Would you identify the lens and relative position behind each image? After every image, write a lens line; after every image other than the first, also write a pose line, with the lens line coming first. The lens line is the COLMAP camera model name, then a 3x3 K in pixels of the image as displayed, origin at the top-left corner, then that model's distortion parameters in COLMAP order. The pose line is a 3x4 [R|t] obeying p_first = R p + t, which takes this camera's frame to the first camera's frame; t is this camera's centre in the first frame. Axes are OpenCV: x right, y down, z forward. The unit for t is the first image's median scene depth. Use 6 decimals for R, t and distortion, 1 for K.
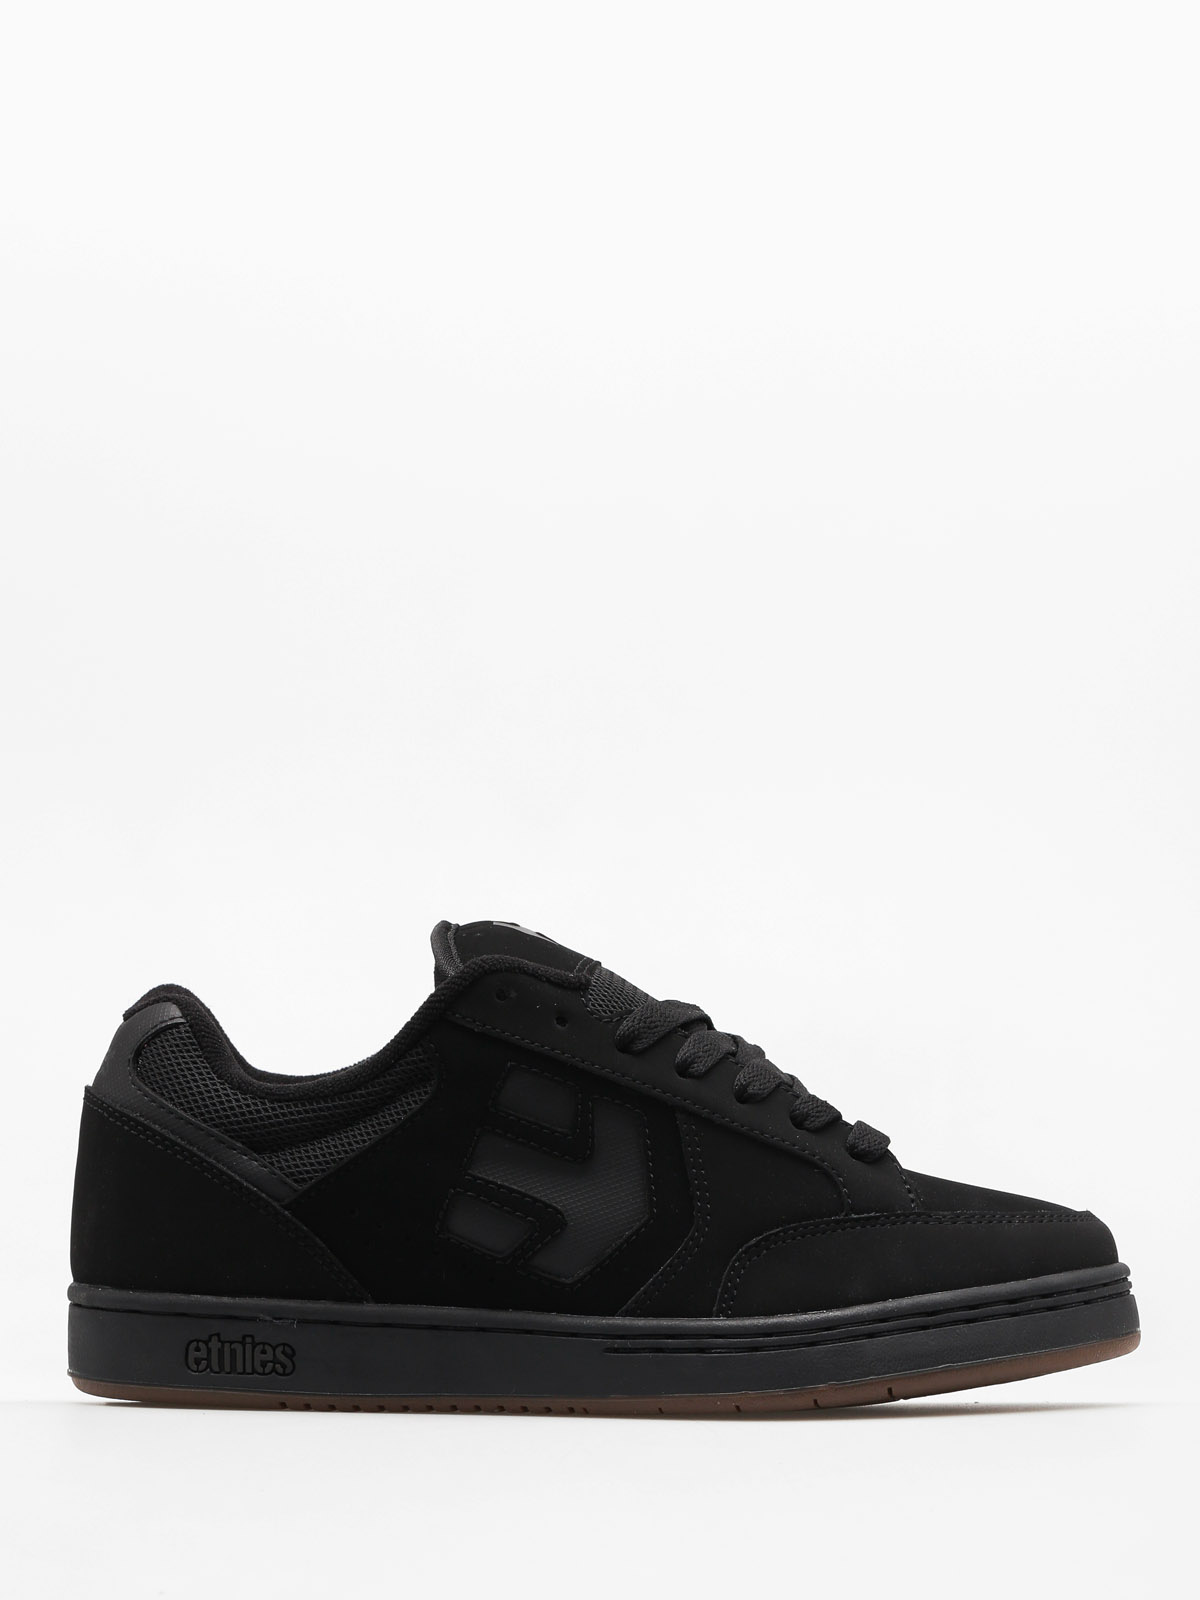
lens RADIAL K [[6808.9, 0, 597.9], [0, 6808.9, 798.3], [0, 0, 1]] dist [-0.019726, 0.000000]
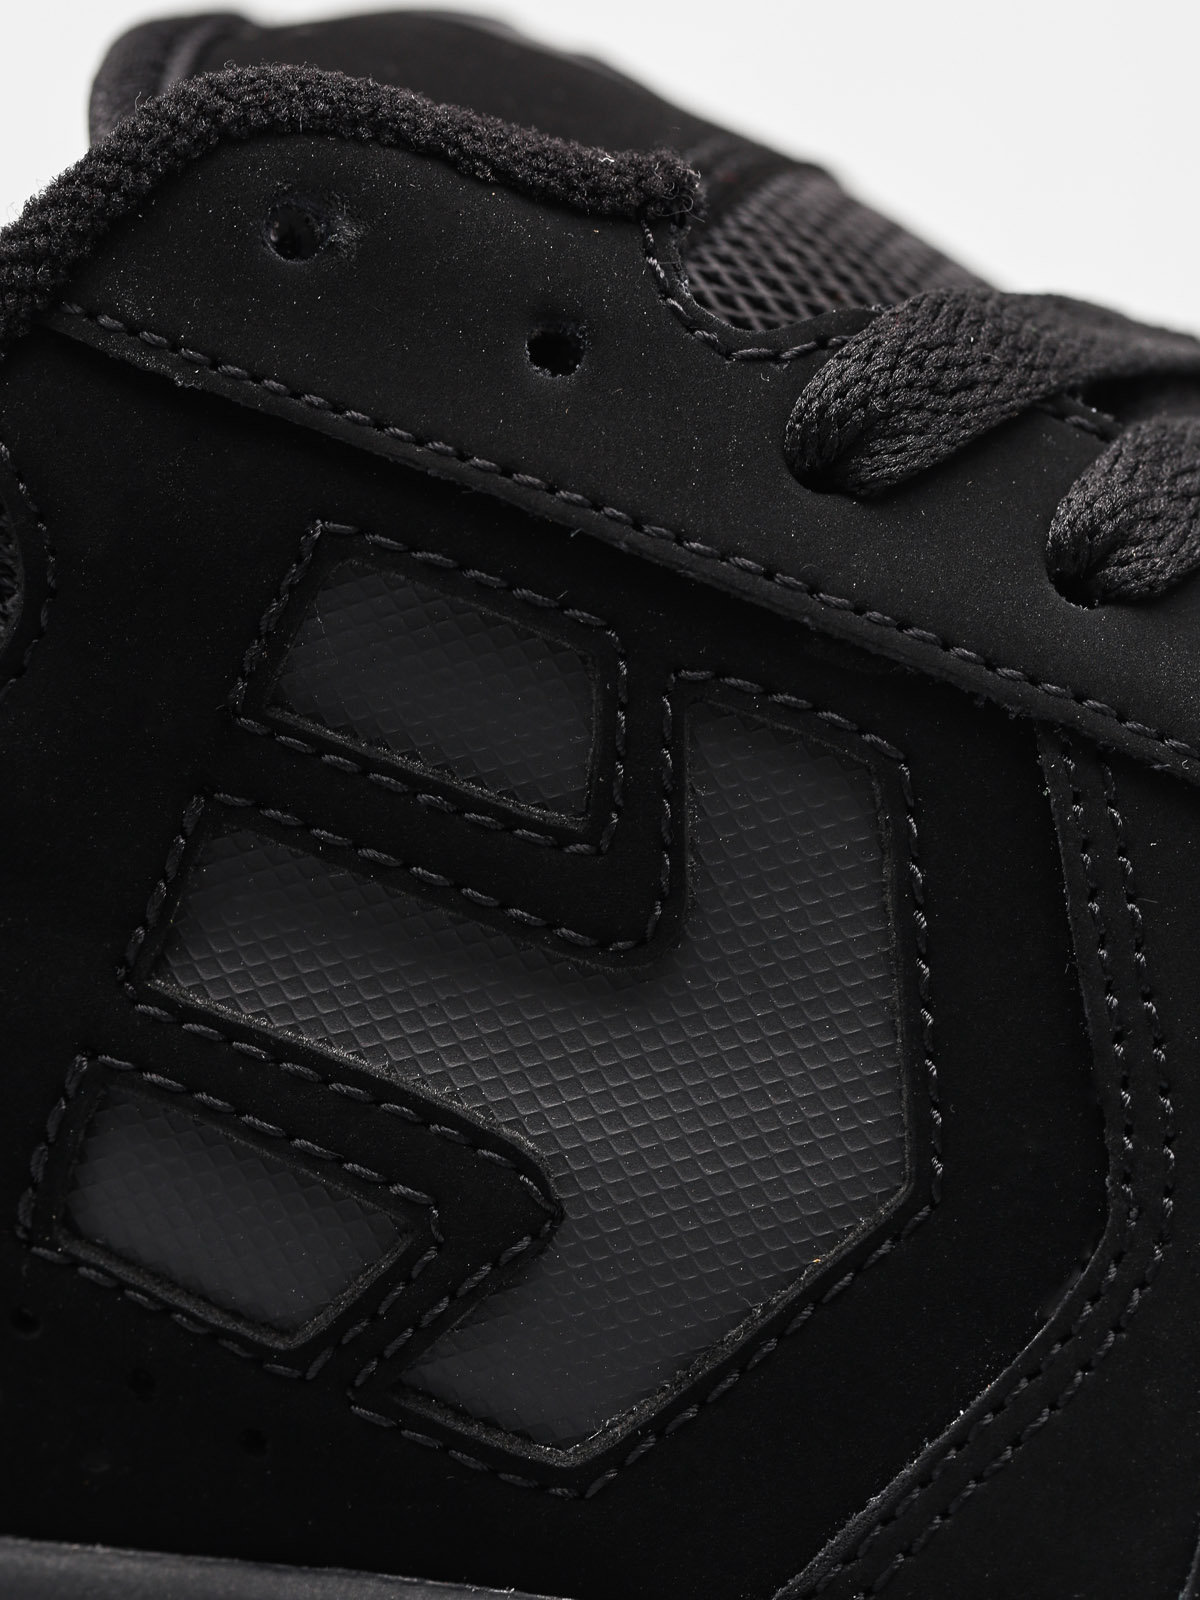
lens RADIAL K [[6808.9, 0, 601.5], [0, 6808.9, 806.2], [0, 0, 1]] dist [-0.019726, 0.000000]
pose [[0.989685, 0.017076, -0.142240, 0.029902], [-0.011590, 0.999160, 0.039307, 0.039180], [0.142792, -0.037253, 0.989051, 0.768404]]
